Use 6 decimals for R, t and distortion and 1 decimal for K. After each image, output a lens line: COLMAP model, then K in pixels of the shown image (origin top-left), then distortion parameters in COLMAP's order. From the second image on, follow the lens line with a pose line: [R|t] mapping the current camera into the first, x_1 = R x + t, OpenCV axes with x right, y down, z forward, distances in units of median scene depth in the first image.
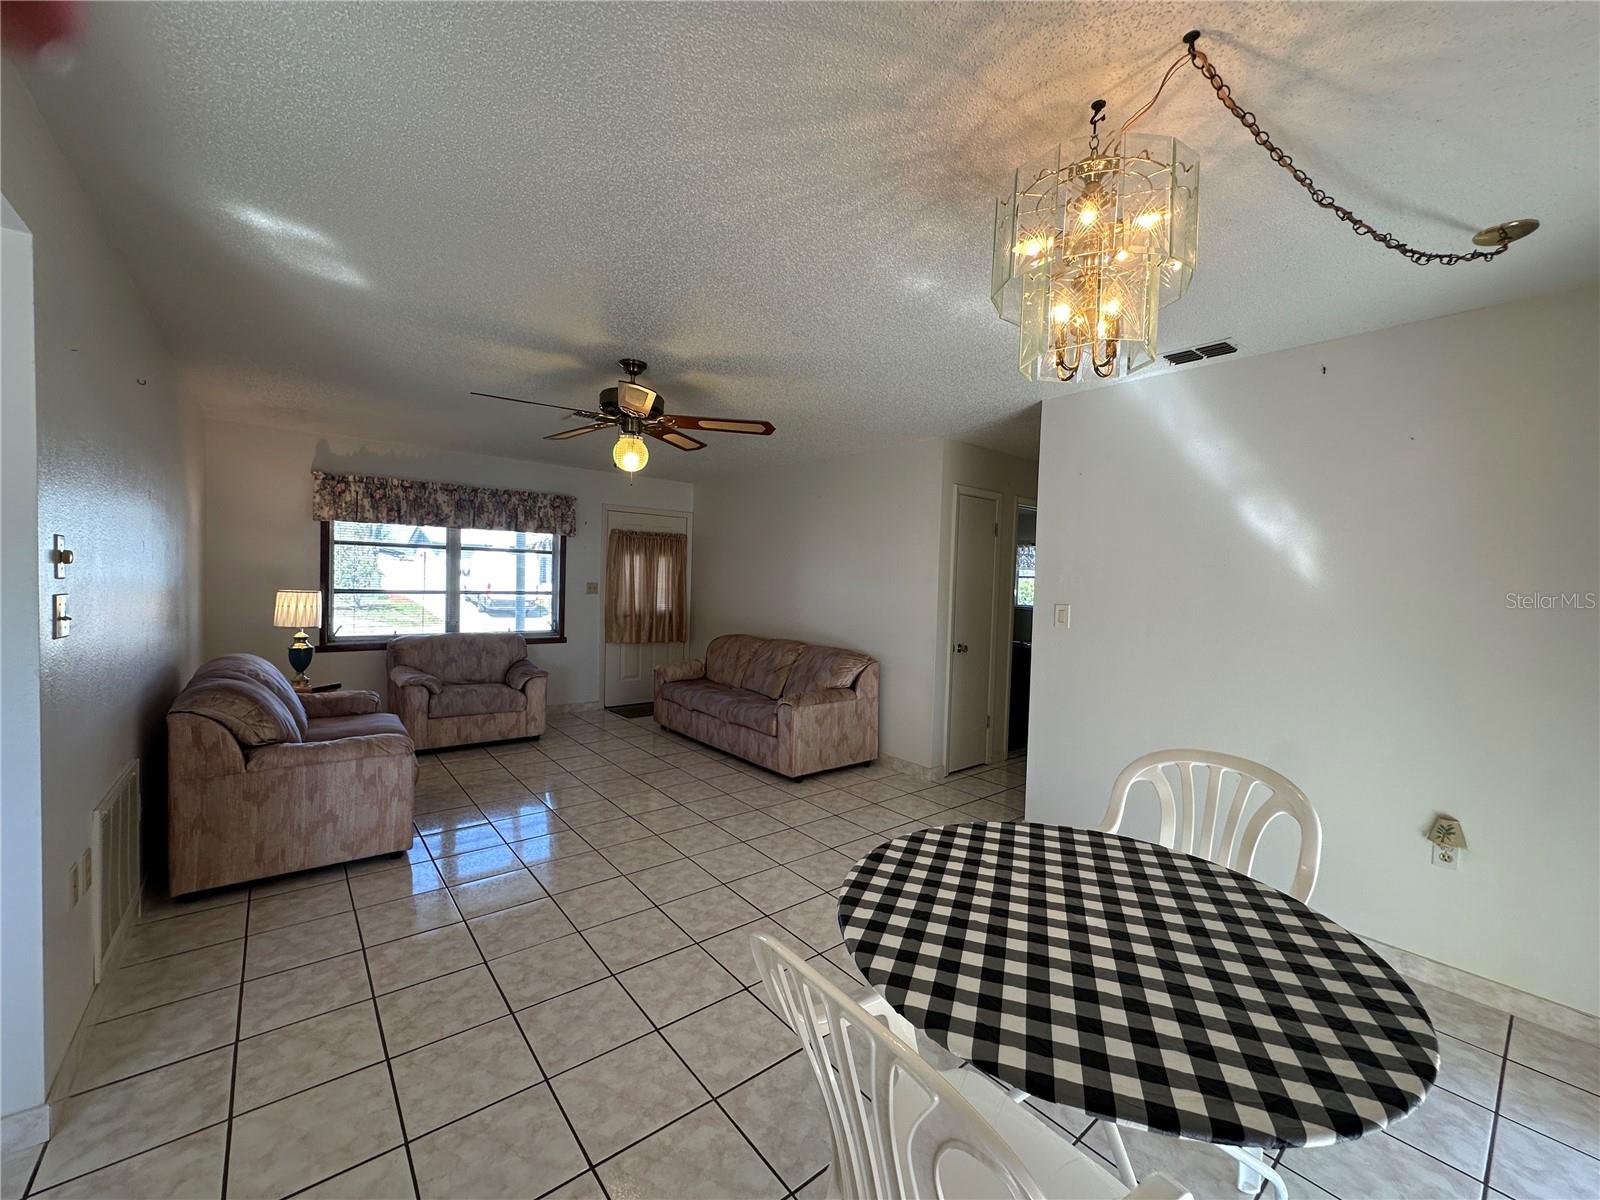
lens RADIAL K [[644.5, 0, 800.0], [0, 644.5, 600.0], [0, 0, 1]] dist [-0.000633, 0.000024]
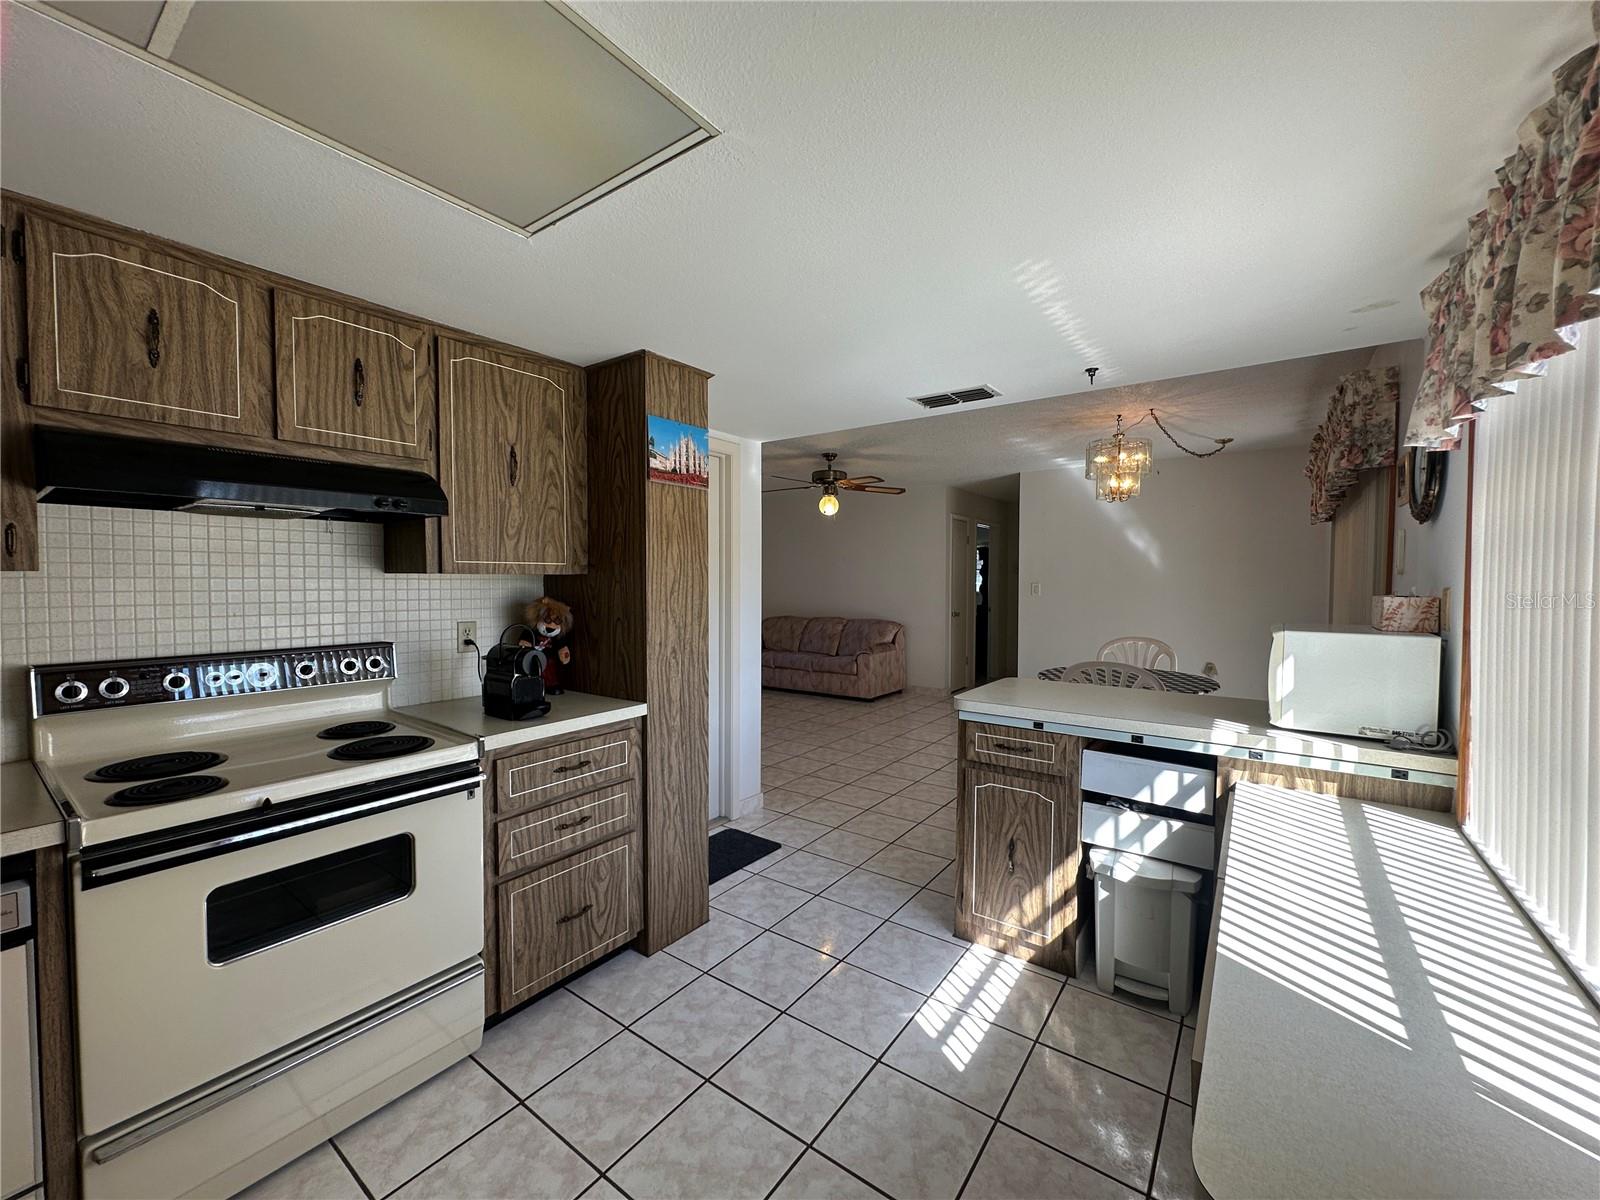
lens RADIAL K [[638.5, 0, 800.0], [0, 638.5, 600.0], [0, 0, 1]] dist [0.000568, 0.000159]
pose [[0.968069, -0.039314, 0.247583, -0.551760], [0.038376, 0.999226, 0.008617, 0.010388], [-0.247730, 0.001160, 0.968828, -0.483527]]
